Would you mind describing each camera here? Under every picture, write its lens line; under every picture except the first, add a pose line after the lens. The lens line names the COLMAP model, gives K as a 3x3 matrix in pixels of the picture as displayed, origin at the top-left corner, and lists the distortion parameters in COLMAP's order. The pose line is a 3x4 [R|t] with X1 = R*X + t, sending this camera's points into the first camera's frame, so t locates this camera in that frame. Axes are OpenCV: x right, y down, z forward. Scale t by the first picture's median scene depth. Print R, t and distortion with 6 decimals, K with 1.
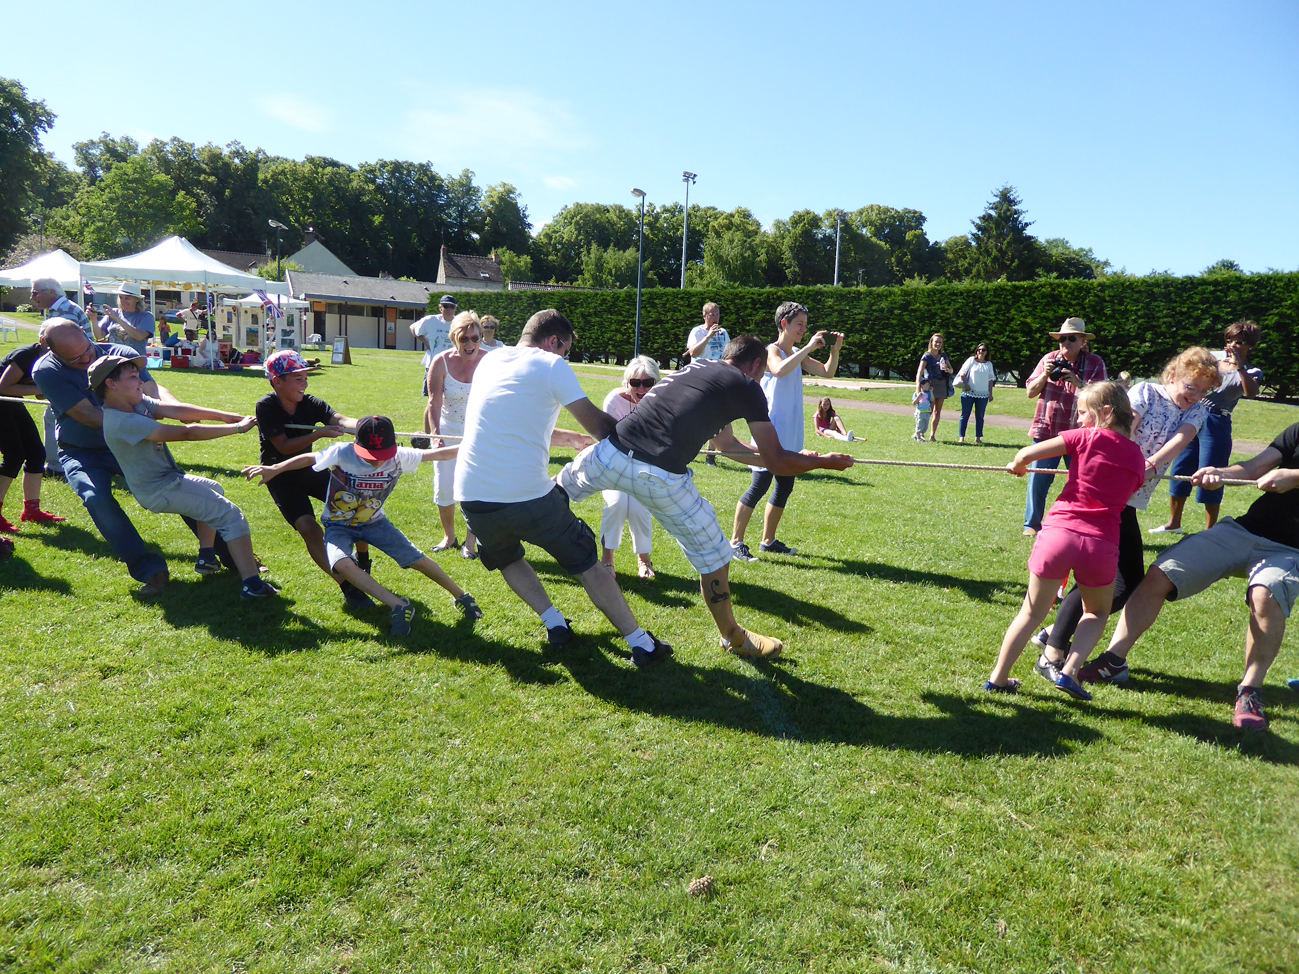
lens RADIAL K [[953.8, 0, 651.8], [0, 953.8, 487.9], [0, 0, 1]] dist [-0.011316, -0.001303]
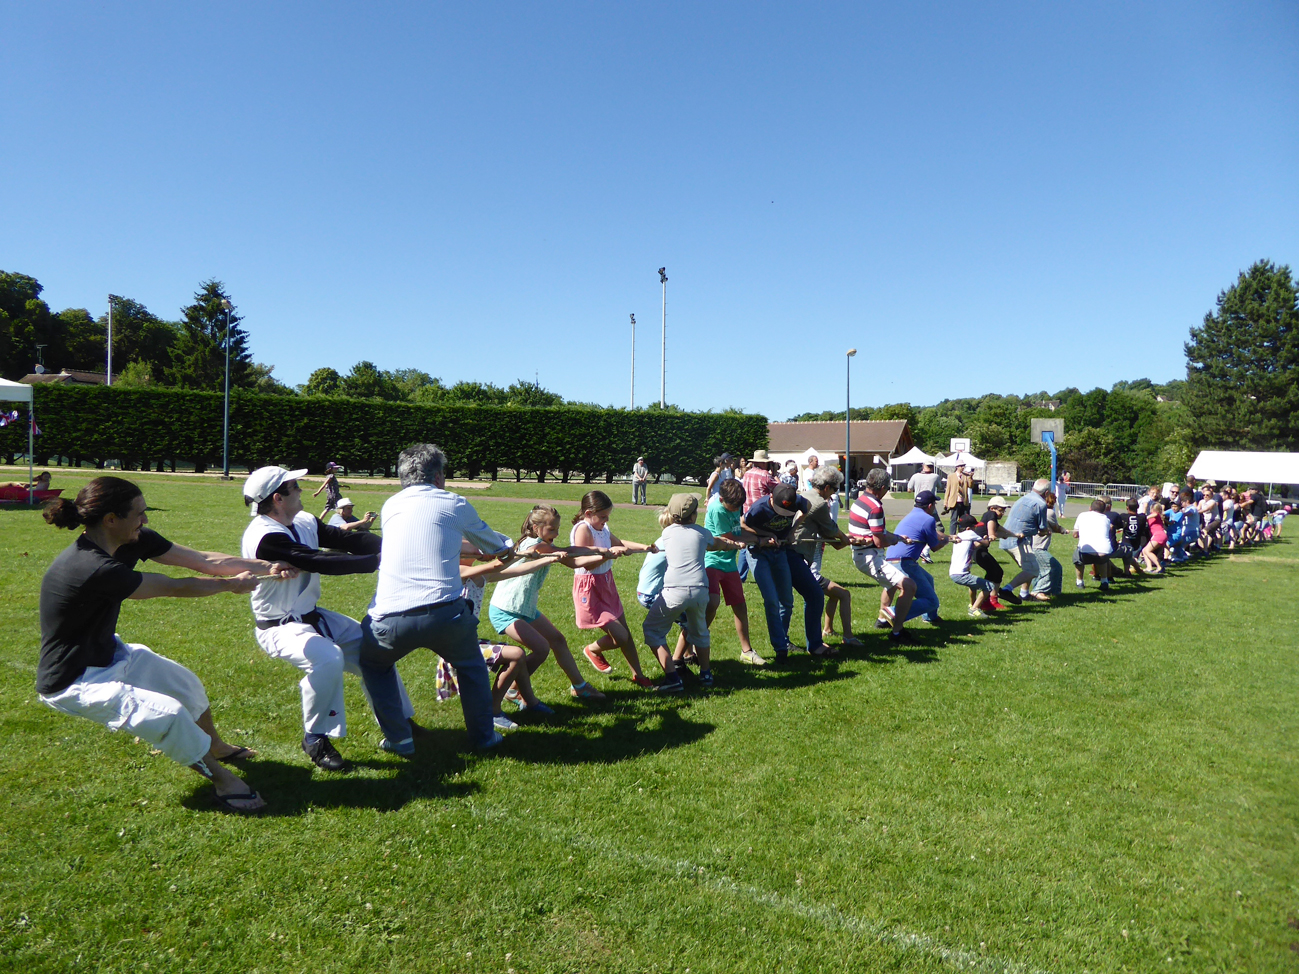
lens RADIAL K [[953.8, 0, 653.7], [0, 953.8, 482.7], [0, 0, 1]] dist [-0.011316, -0.001303]
pose [[0.612589, -0.030607, 0.789809, -0.580584], [0.098195, 0.994456, -0.037624, -0.033042], [-0.784278, 0.100603, 0.612198, 0.013639]]
